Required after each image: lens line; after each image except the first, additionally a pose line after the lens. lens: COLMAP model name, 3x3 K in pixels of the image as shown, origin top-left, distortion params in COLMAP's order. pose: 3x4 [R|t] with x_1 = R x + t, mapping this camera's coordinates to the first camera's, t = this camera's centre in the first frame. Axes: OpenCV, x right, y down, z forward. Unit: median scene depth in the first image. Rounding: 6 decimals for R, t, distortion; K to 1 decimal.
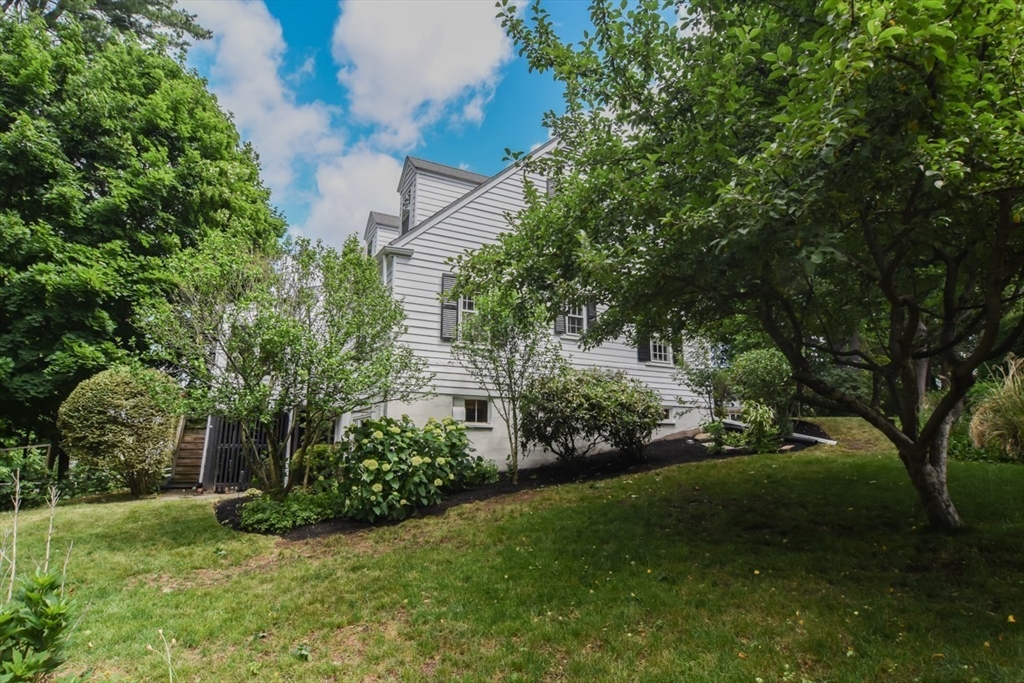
lens RADIAL K [[532.7, 0, 512.0], [0, 532.7, 341.5], [0, 0, 1]] dist [-0.000126, -0.020324]
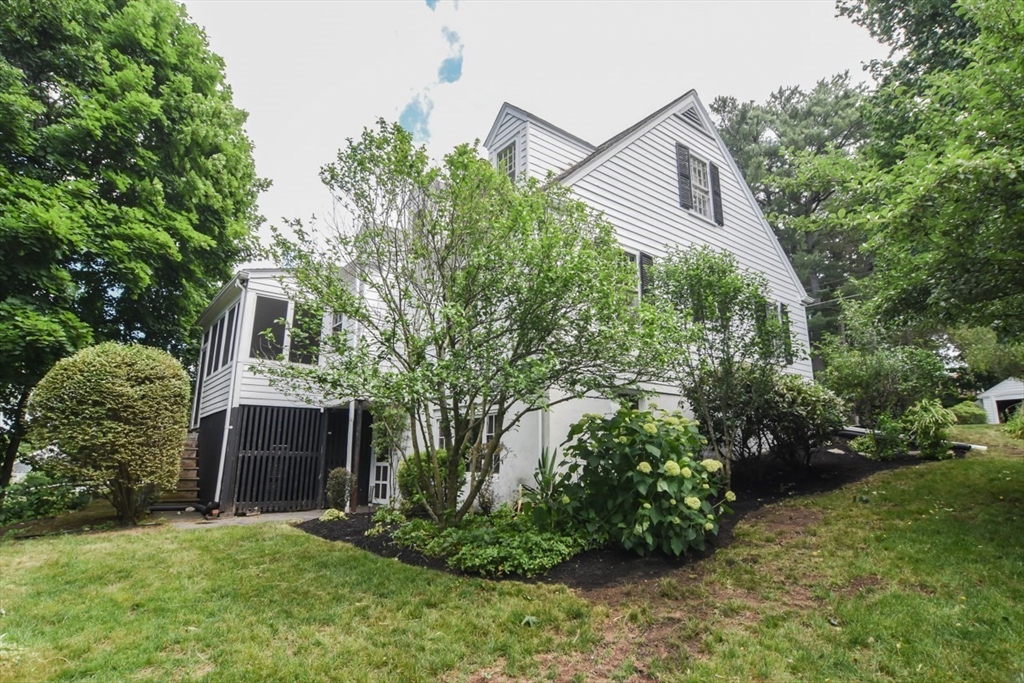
lens RADIAL K [[532.7, 0, 512.0], [0, 532.7, 341.5], [0, 0, 1]] dist [-0.000126, -0.020324]
pose [[0.982775, 0.036193, 0.181229, -0.285985], [-0.032364, 0.999187, -0.024040, 0.039929], [-0.181952, 0.017760, 0.983147, 0.166396]]
